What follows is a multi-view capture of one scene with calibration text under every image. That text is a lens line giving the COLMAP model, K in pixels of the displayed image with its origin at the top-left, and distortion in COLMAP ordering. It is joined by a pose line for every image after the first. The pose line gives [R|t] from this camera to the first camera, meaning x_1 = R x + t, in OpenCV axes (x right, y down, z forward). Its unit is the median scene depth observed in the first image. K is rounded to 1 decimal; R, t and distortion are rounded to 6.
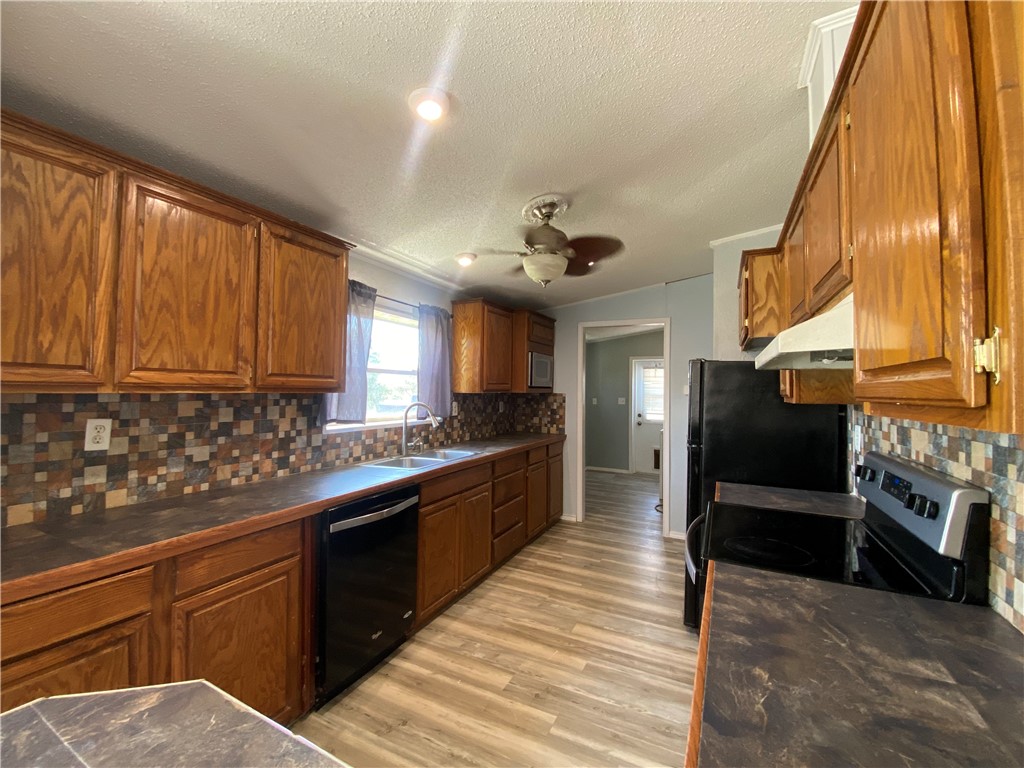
lens RADIAL K [[427.9, 0, 509.8], [0, 427.9, 380.7], [0, 0, 1]] dist [-0.004853, -0.000968]
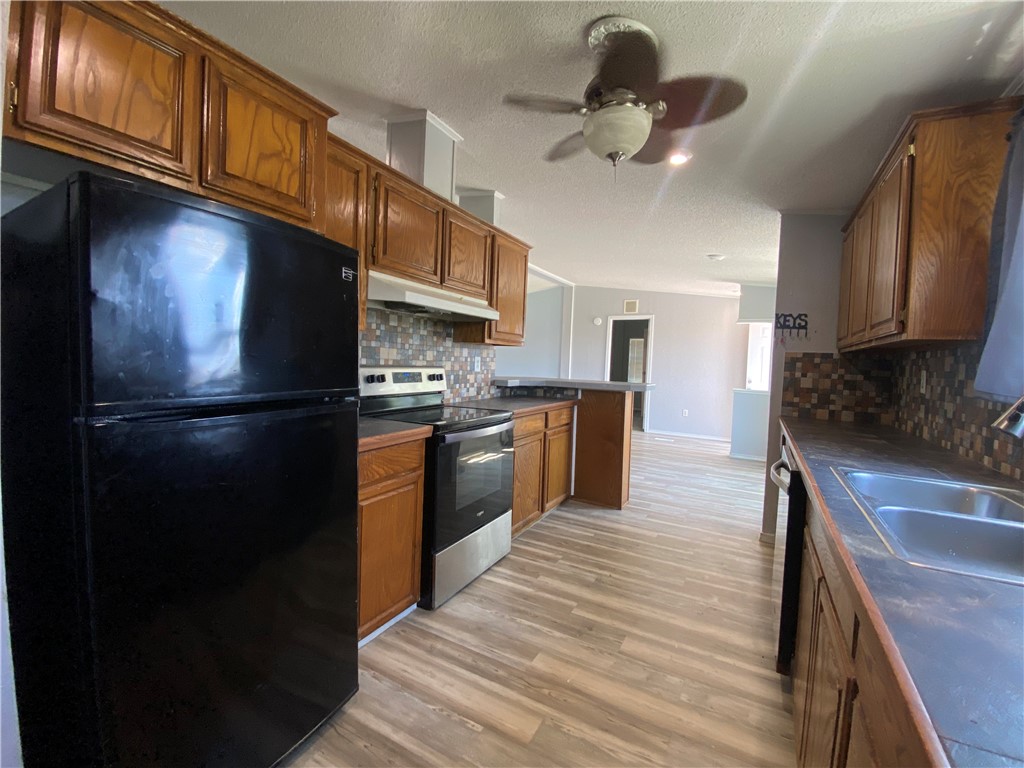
lens RADIAL K [[427.9, 0, 516.6], [0, 427.9, 379.3], [0, 0, 1]] dist [-0.004853, -0.000968]
pose [[-0.997811, -0.051575, 0.041384, 0.203784], [-0.051231, 0.998643, 0.009333, 0.124767], [-0.041809, 0.007192, -0.999100, 1.803299]]
